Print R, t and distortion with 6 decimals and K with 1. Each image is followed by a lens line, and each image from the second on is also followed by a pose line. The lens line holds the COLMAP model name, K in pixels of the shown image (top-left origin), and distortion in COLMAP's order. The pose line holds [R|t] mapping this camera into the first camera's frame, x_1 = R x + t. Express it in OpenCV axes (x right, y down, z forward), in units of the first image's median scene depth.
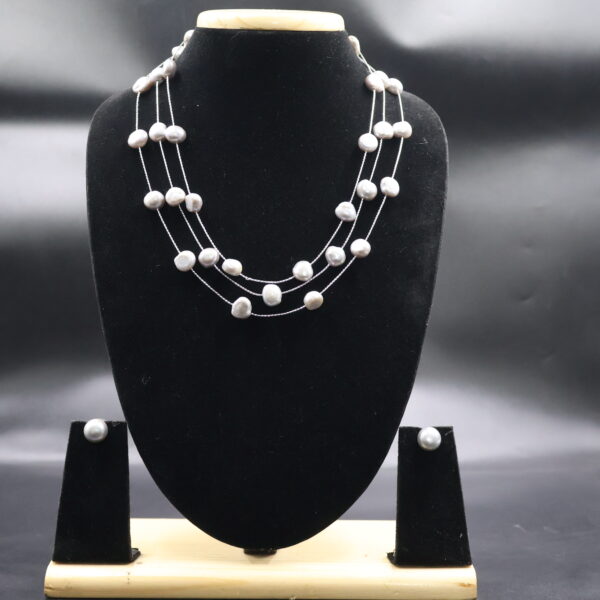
lens RADIAL K [[1094.9, 0, 299.6], [0, 1094.9, 297.1], [0, 0, 1]] dist [0.076687, 0.000000]
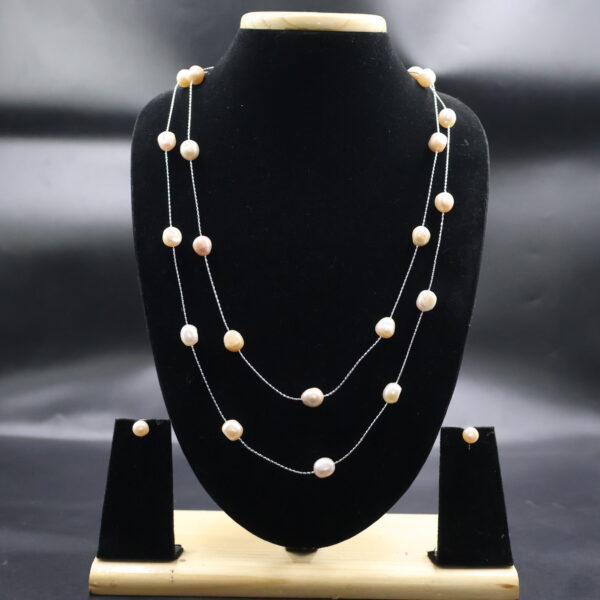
lens RADIAL K [[905.6, 0, 303.0], [0, 905.6, 297.8], [0, 0, 1]] dist [0.067718, 0.000000]
pose [[0.999674, 0.003527, -0.025268, -0.014635], [-0.003503, 0.999993, 0.000978, -0.000096], [0.025271, -0.000889, 0.999680, 0.166683]]
